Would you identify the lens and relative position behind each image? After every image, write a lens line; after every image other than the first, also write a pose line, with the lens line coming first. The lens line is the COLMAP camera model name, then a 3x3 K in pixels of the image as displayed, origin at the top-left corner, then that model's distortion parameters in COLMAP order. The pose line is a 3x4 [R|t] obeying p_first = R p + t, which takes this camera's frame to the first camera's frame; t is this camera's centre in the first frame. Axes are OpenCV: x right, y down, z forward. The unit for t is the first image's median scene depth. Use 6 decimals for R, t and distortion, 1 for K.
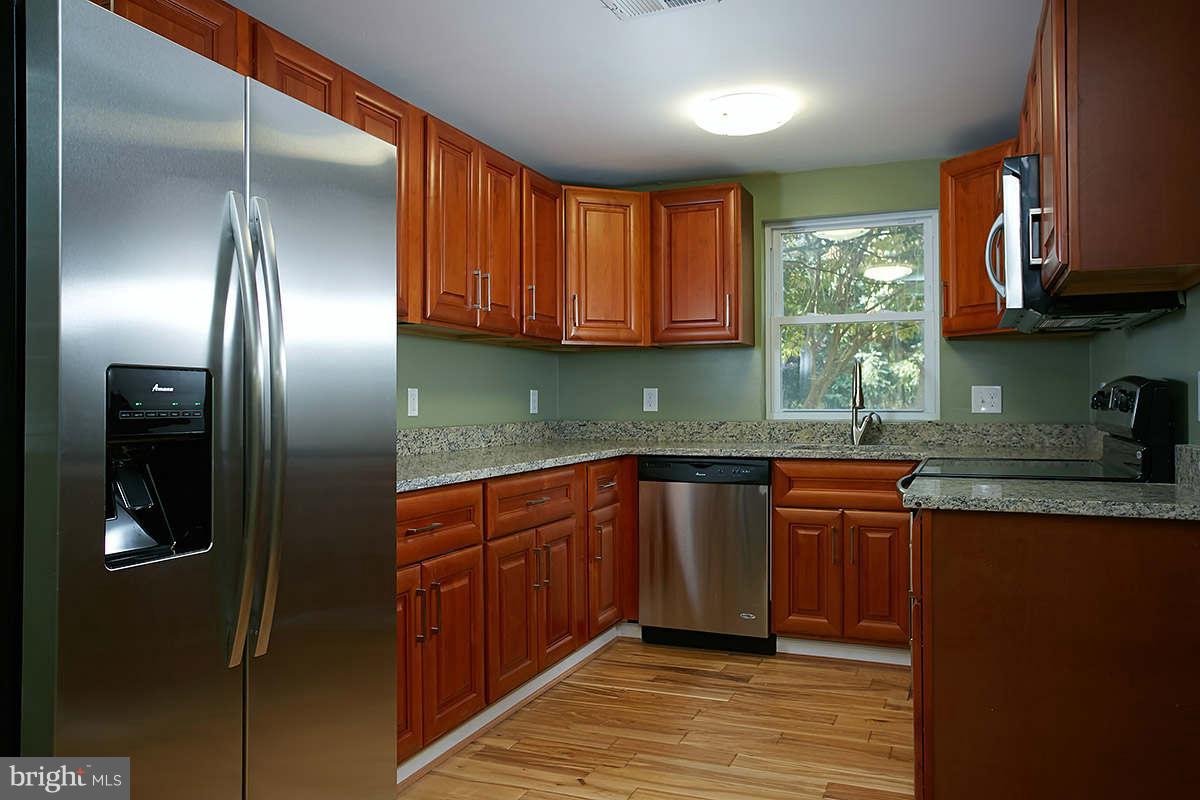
lens RADIAL K [[905.5, 0, 612.7], [0, 905.5, 392.8], [0, 0, 1]] dist [0.002679, -0.000164]
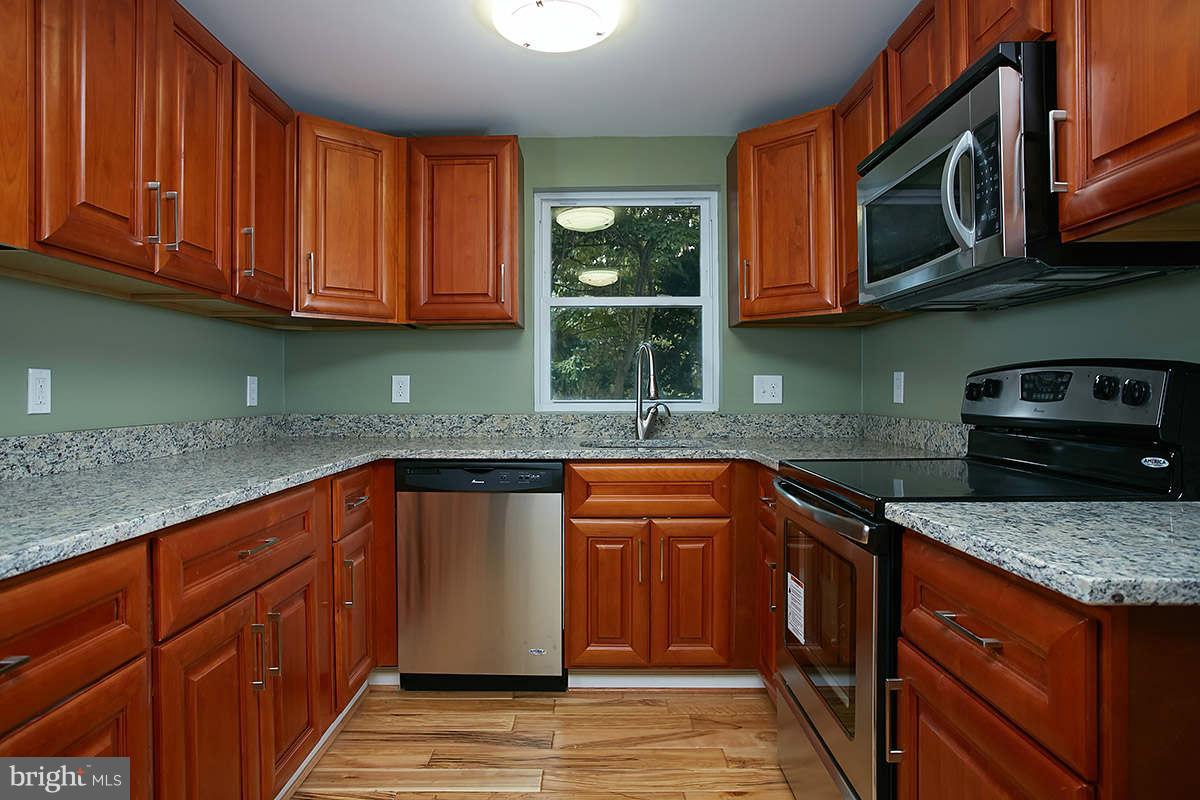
lens RADIAL K [[706.3, 0, 592.4], [0, 706.3, 392.1], [0, 0, 1]] dist [-0.049687, 0.020524]
pose [[0.933976, 0.001197, 0.357334, -0.032959], [-0.004512, 0.999954, 0.008444, 0.004987], [-0.357307, -0.009499, 0.933939, 0.392547]]
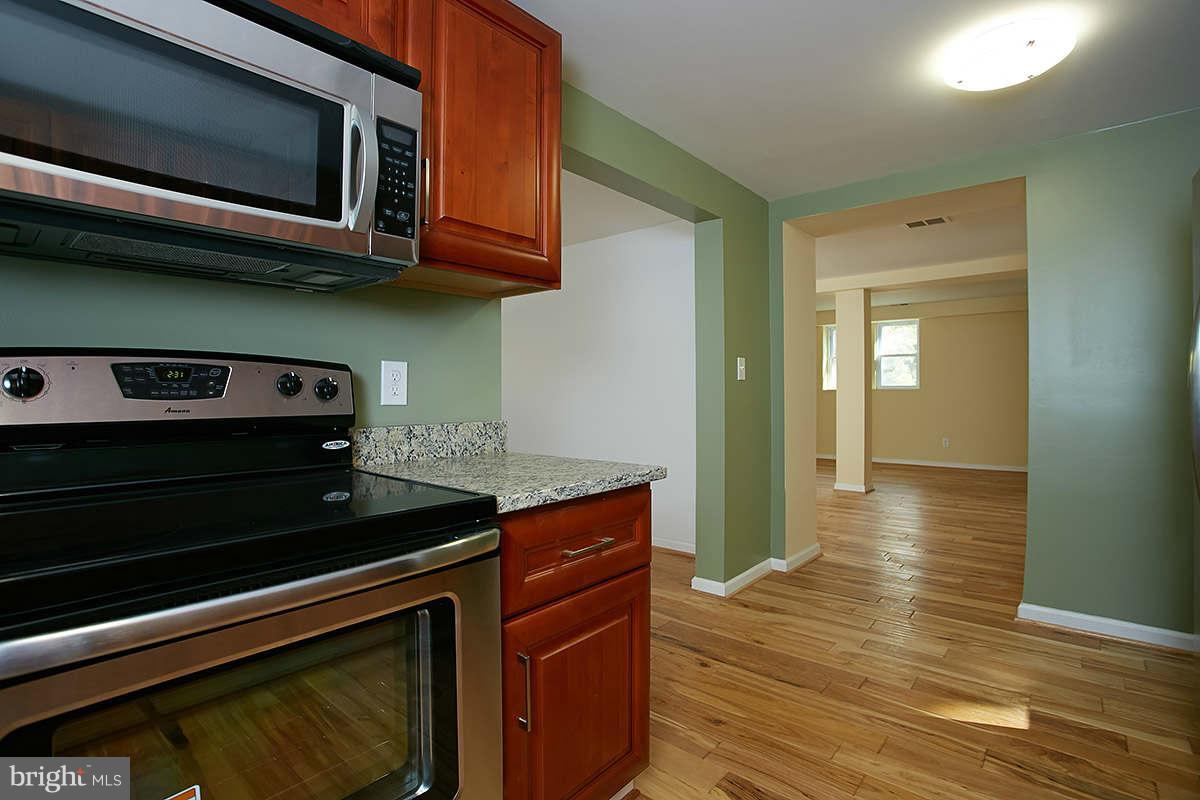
lens RADIAL K [[586.3, 0, 591.9], [0, 586.3, 394.5], [0, 0, 1]] dist [-0.042521, 0.008823]
pose [[-0.943956, 0.002531, 0.330063, 0.088666], [0.001849, 0.999995, -0.002382, 0.011926], [-0.330067, -0.001638, -0.943956, 0.917660]]
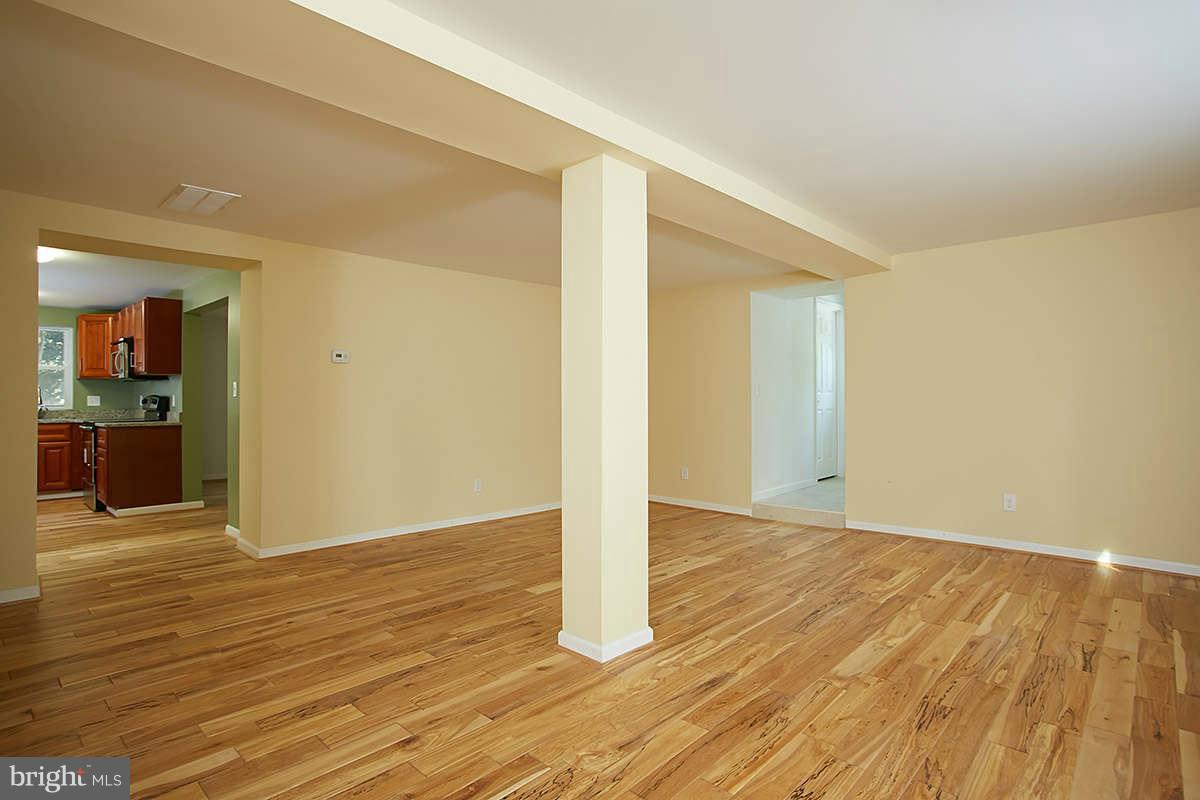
lens RADIAL K [[615.3, 0, 598.0], [0, 615.3, 394.5], [0, 0, 1]] dist [-0.053450, 0.013233]
pose [[0.363333, 0.013890, 0.931556, -0.744779], [-0.007295, 0.999901, -0.012064, -0.001878], [-0.931631, -0.002412, 0.363398, -1.117427]]
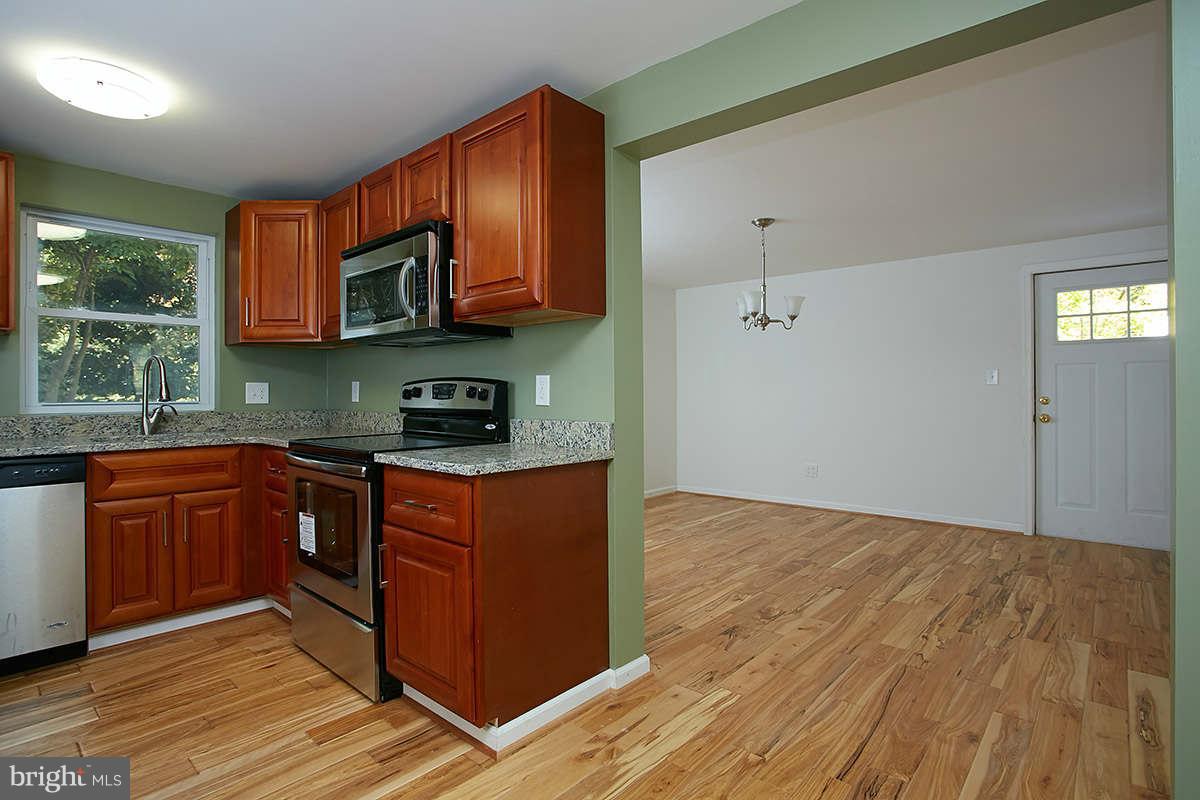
lens RADIAL K [[586.3, 0, 588.0], [0, 586.3, 390.6], [0, 0, 1]] dist [-0.042521, 0.008823]
pose [[0.352328, 0.006122, 0.935857, -0.208421], [-0.006165, 0.999972, -0.004220, 0.004766], [-0.935856, -0.004283, 0.352355, 0.288787]]
